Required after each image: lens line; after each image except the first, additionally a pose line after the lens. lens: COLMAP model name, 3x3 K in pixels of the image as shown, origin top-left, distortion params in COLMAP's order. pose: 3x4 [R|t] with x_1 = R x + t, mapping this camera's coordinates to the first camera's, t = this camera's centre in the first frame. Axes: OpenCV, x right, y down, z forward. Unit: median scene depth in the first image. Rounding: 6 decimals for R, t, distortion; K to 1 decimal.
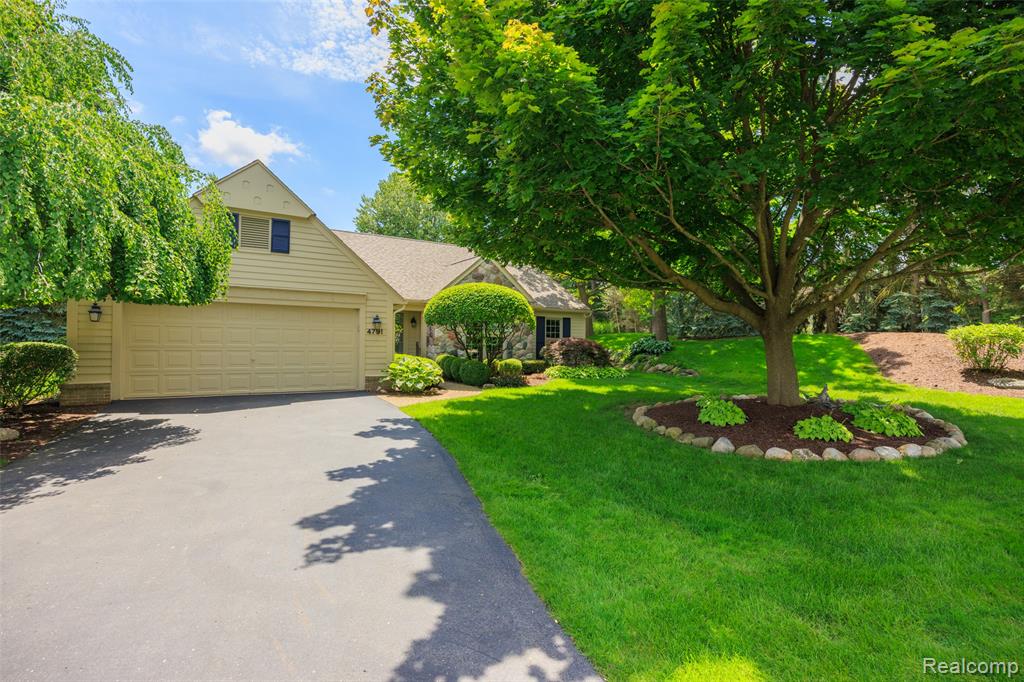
lens RADIAL K [[480.3, 0, 511.4], [0, 480.3, 338.2], [0, 0, 1]] dist [-0.002089, 0.000023]
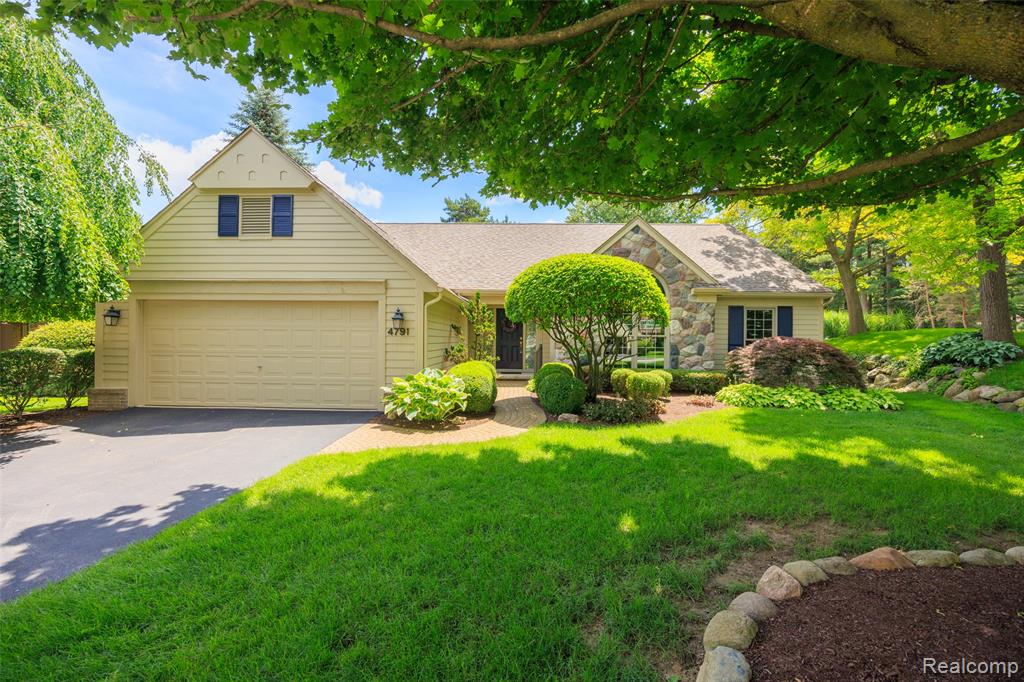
lens RADIAL K [[435.4, 0, 511.9], [0, 435.4, 339.2], [0, 0, 1]] dist [-0.018081, -0.000160]
pose [[0.835362, -0.005344, -0.549674, 0.197380], [0.006581, 0.999978, 0.000279, -0.001466], [0.549660, -0.003851, 0.835379, 0.486930]]
